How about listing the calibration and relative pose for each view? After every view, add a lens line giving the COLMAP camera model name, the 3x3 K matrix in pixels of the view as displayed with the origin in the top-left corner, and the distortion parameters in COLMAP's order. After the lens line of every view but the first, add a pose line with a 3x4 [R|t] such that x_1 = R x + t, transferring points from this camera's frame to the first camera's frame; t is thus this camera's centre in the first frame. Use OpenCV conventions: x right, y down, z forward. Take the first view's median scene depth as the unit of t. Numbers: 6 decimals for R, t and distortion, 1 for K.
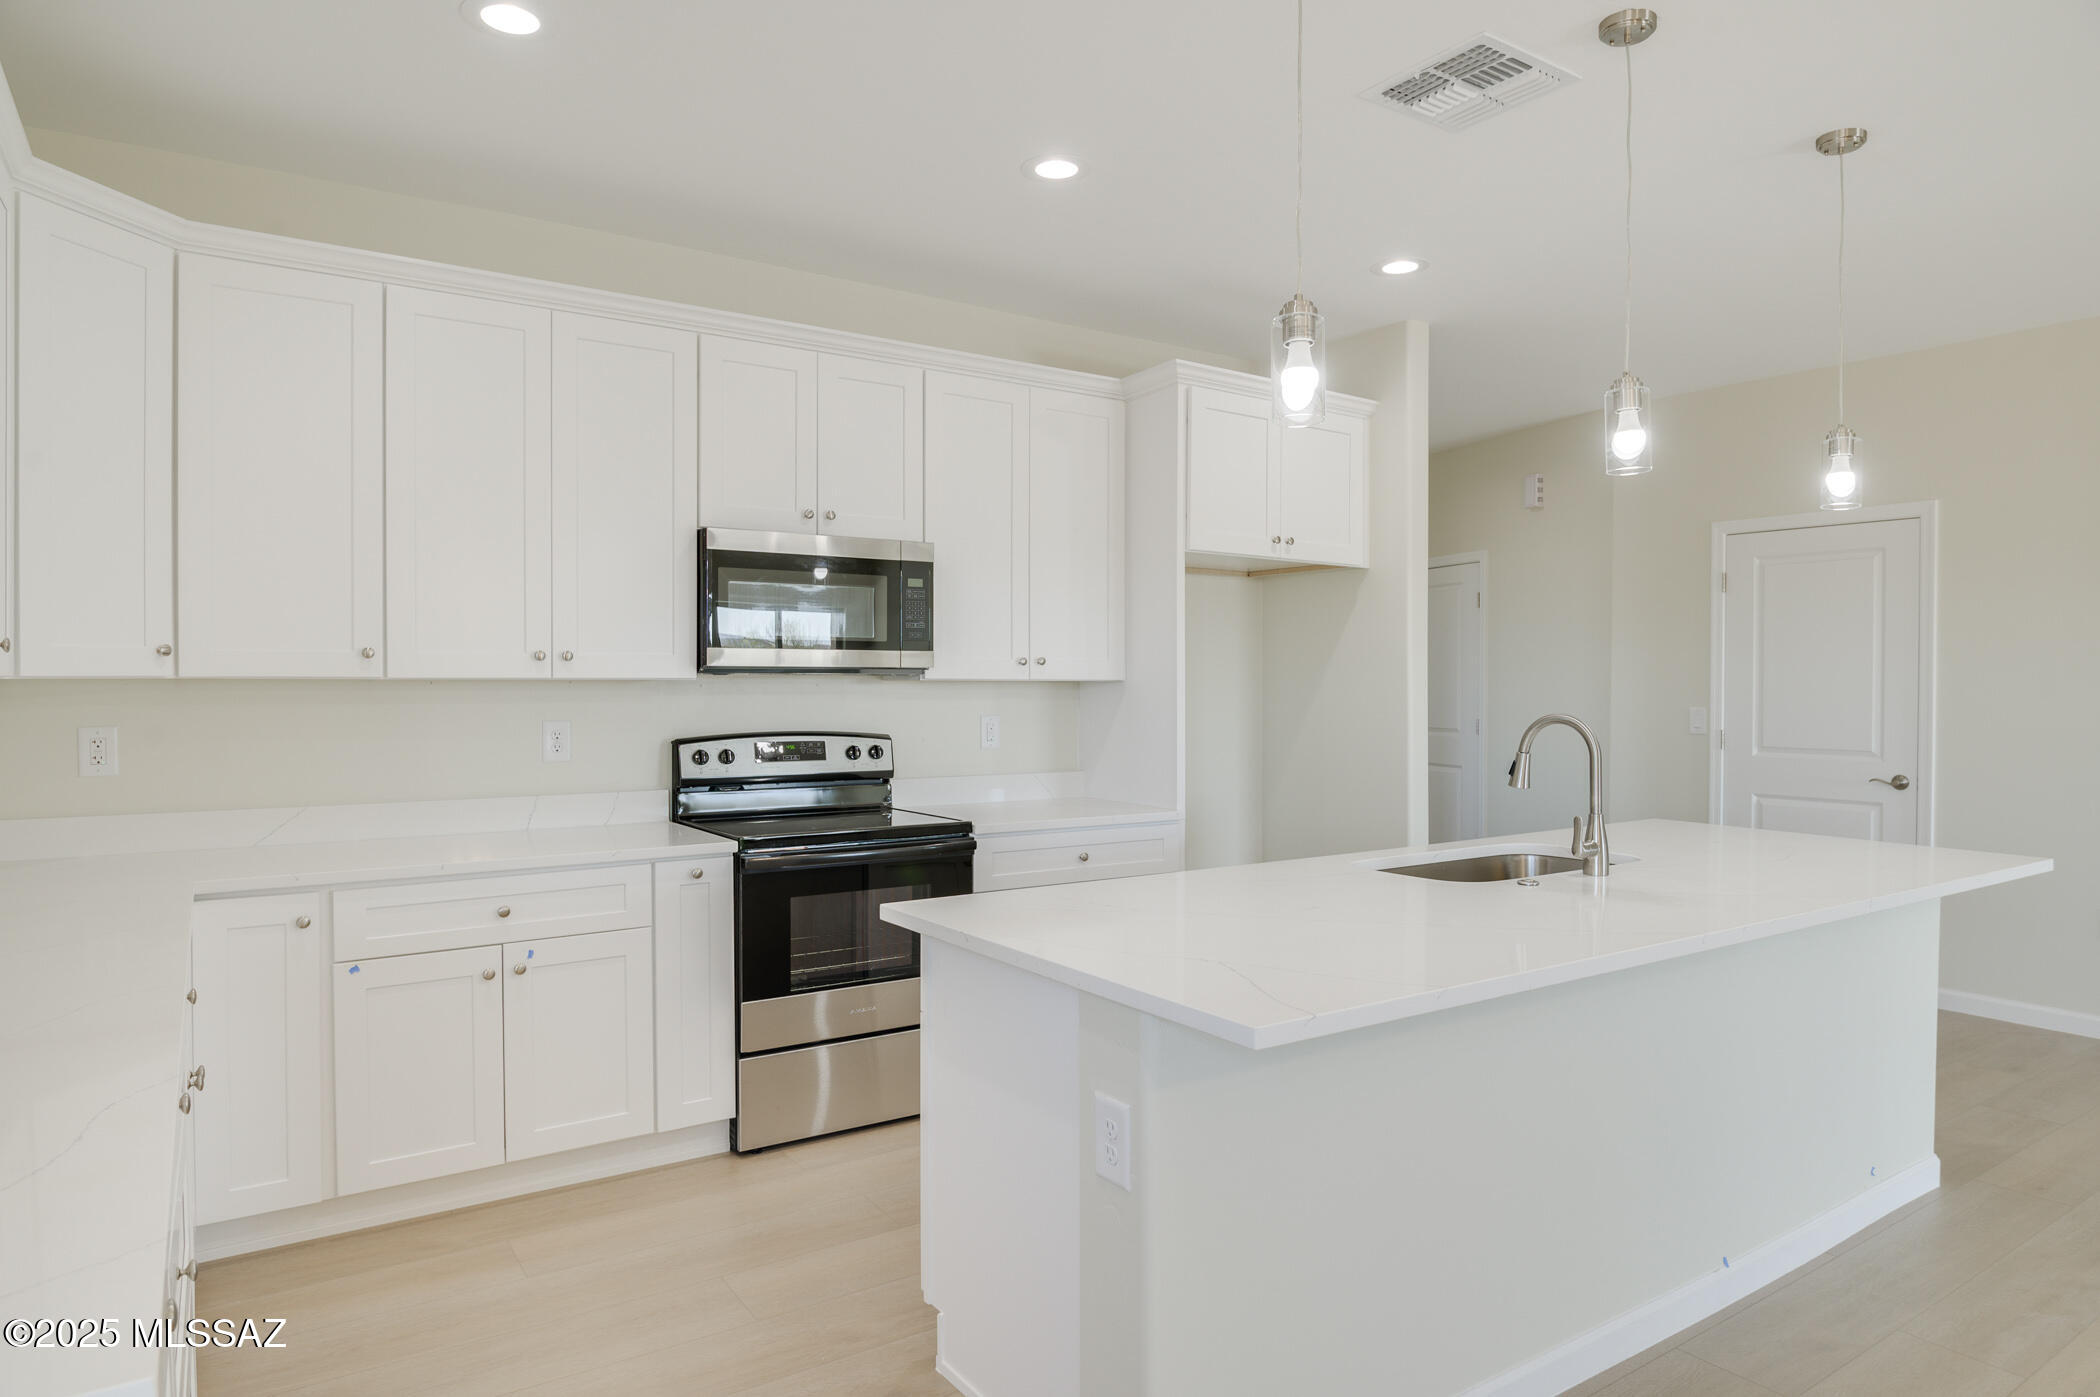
lens RADIAL K [[1236.3, 0, 1055.2], [0, 1236.3, 695.6], [0, 0, 1]] dist [-0.016815, 0.000973]
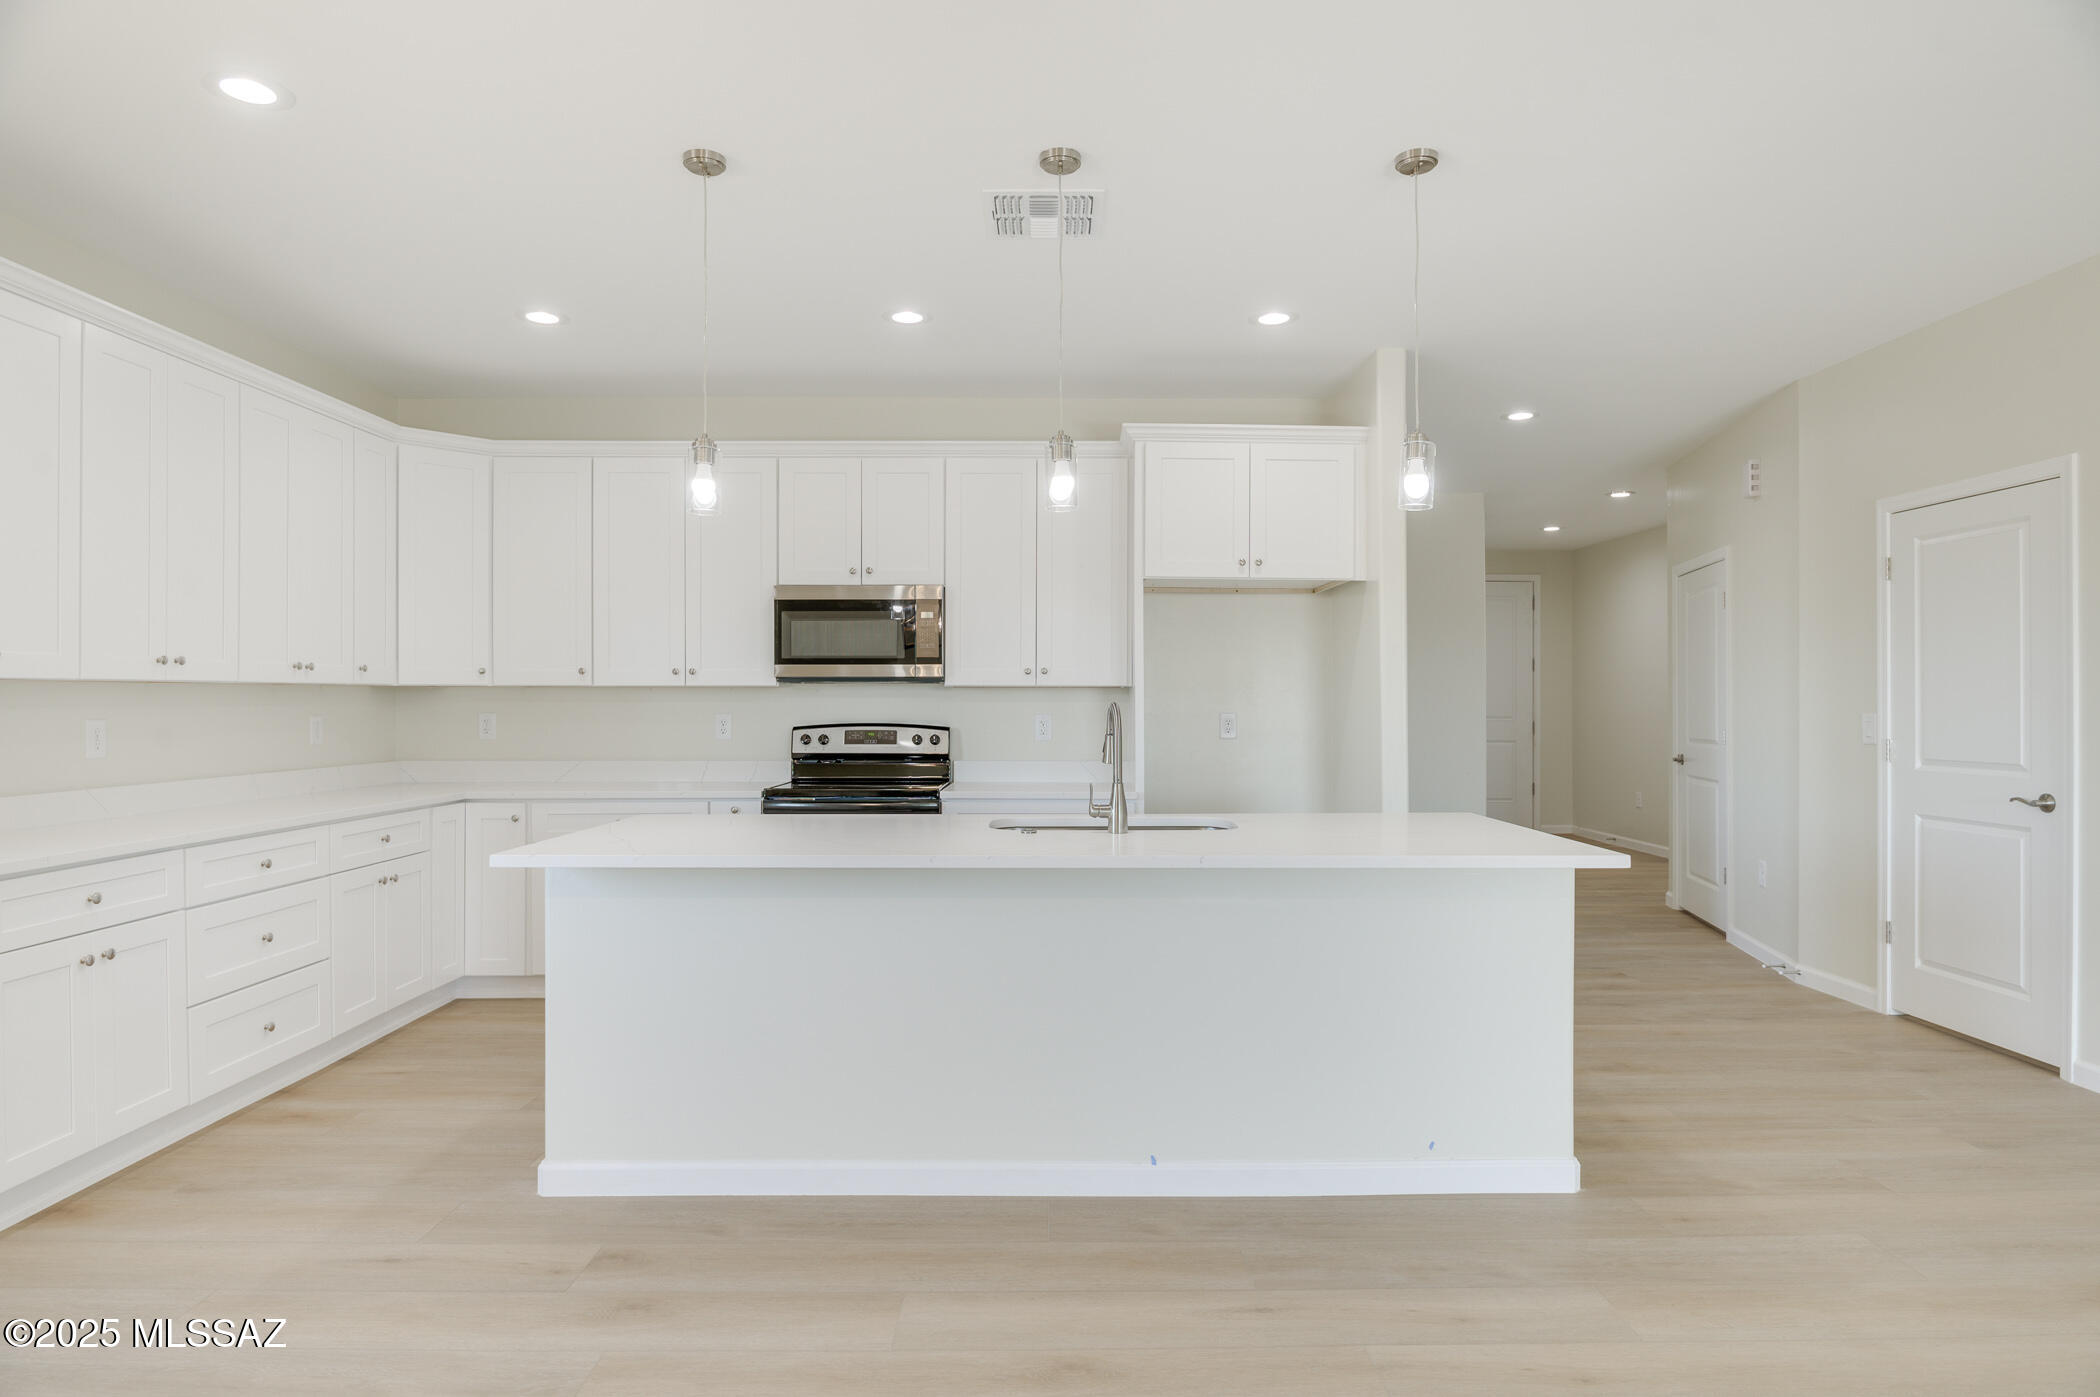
lens RADIAL K [[1174.2, 0, 1047.9], [0, 1174.2, 701.1], [0, 0, 1]] dist [-0.014546, -0.004095]
pose [[0.833044, -0.003615, -0.553195, 0.735067], [-0.004613, 0.999898, -0.013480, 0.021789], [0.553188, 0.013781, 0.832943, -0.010895]]
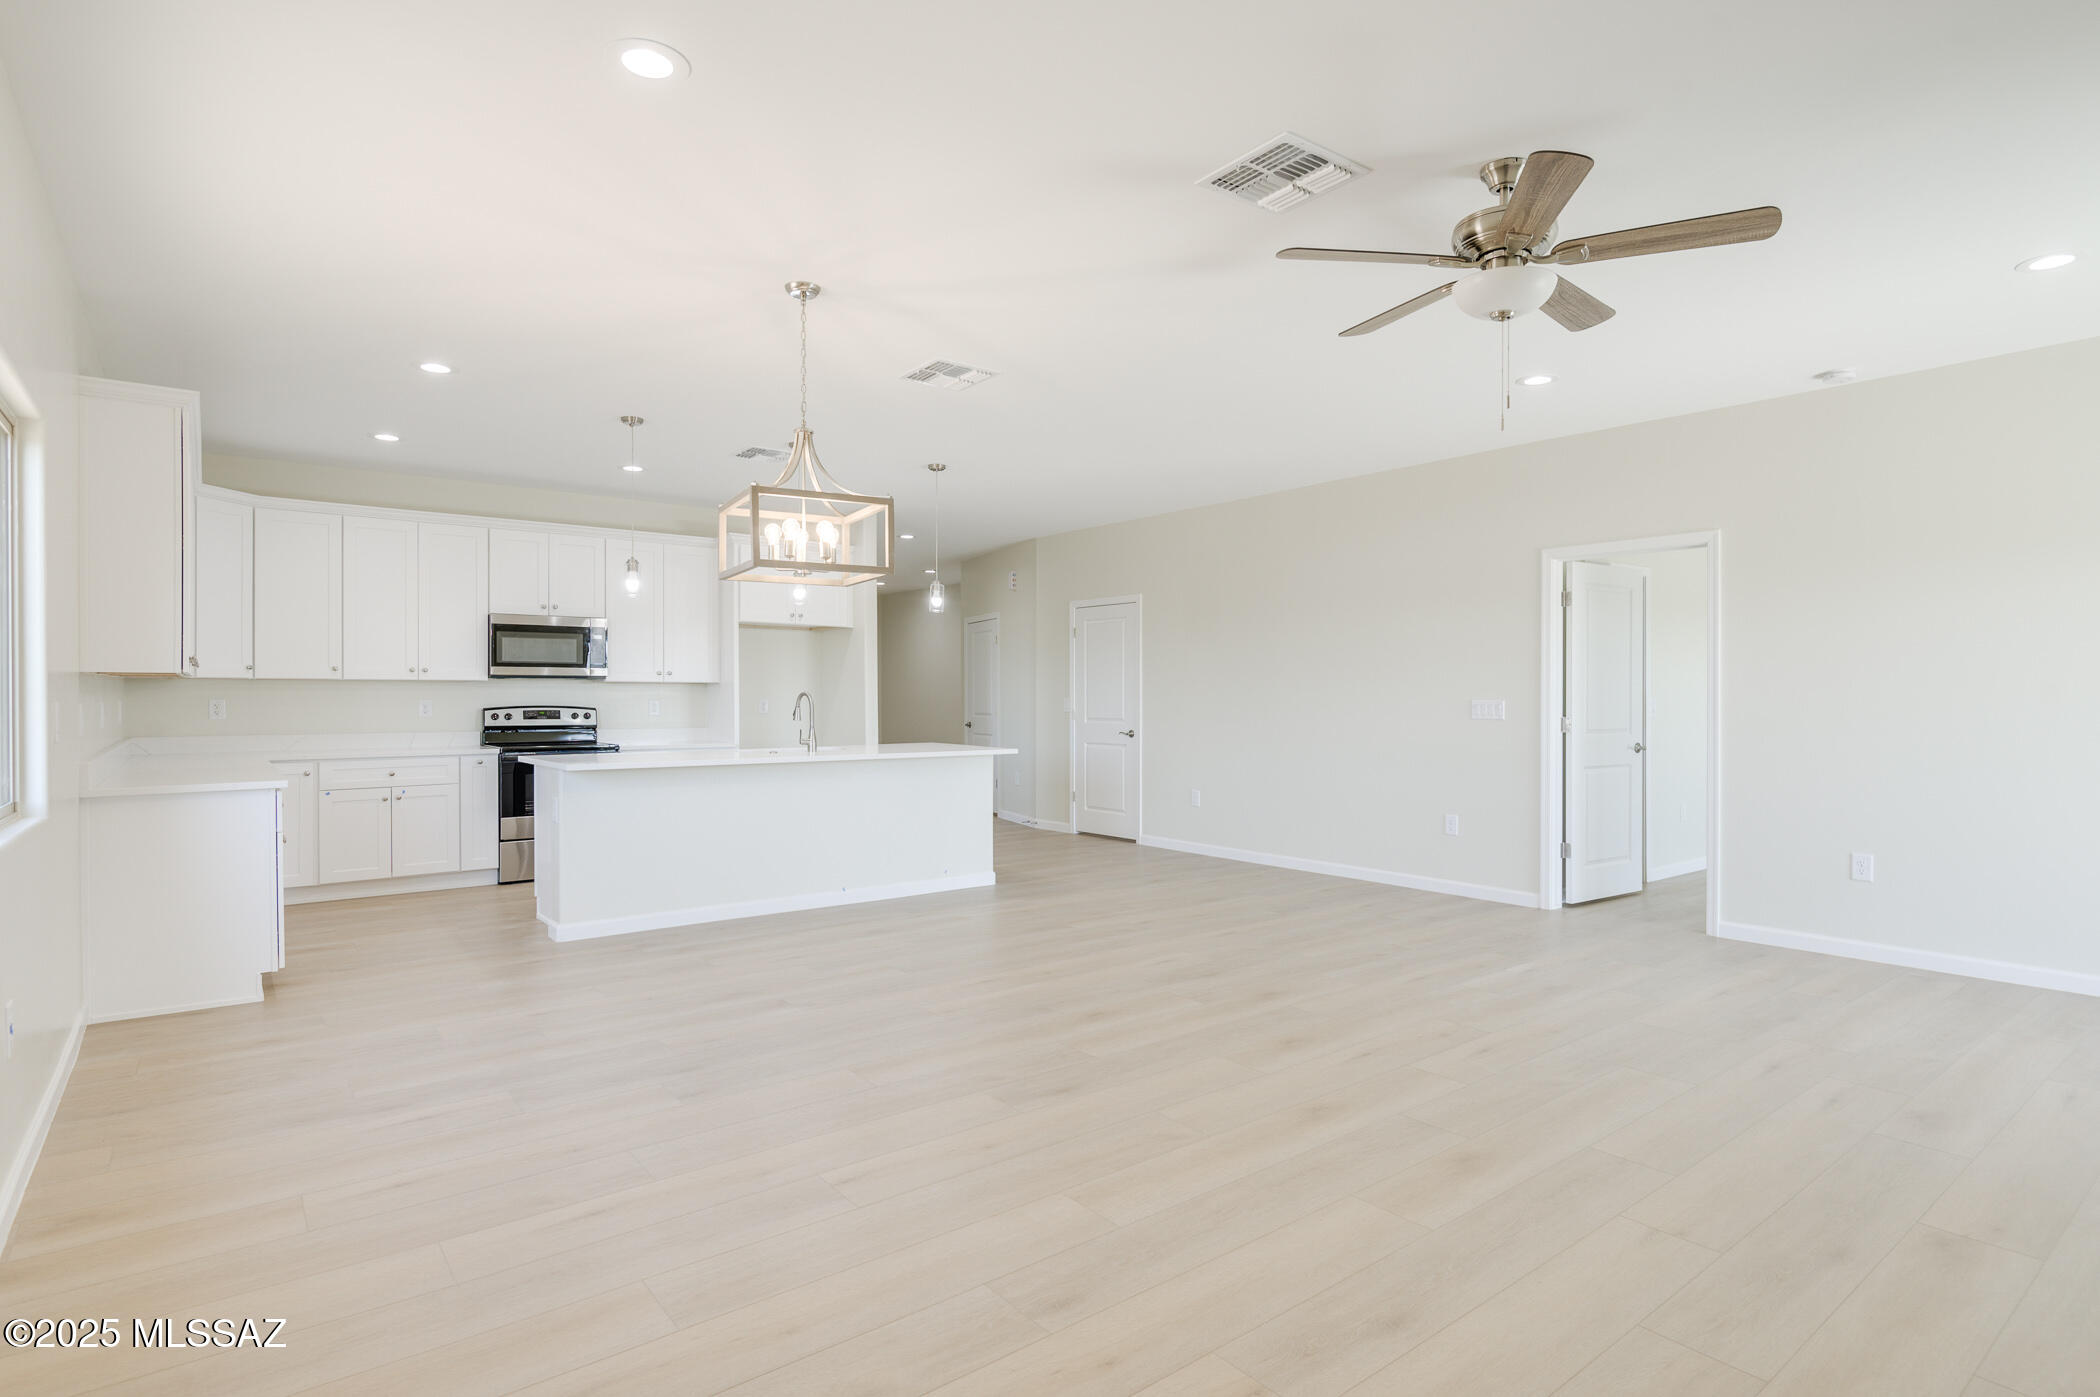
lens RADIAL K [[1067.2, 0, 1045.1], [0, 1067.2, 697.2], [0, 0, 1]] dist [-0.002793, -0.000956]
pose [[0.997772, -0.001953, 0.066690, 0.564511], [0.002709, 0.999933, -0.011248, 0.039714], [-0.066664, 0.011404, 0.997710, -0.961364]]
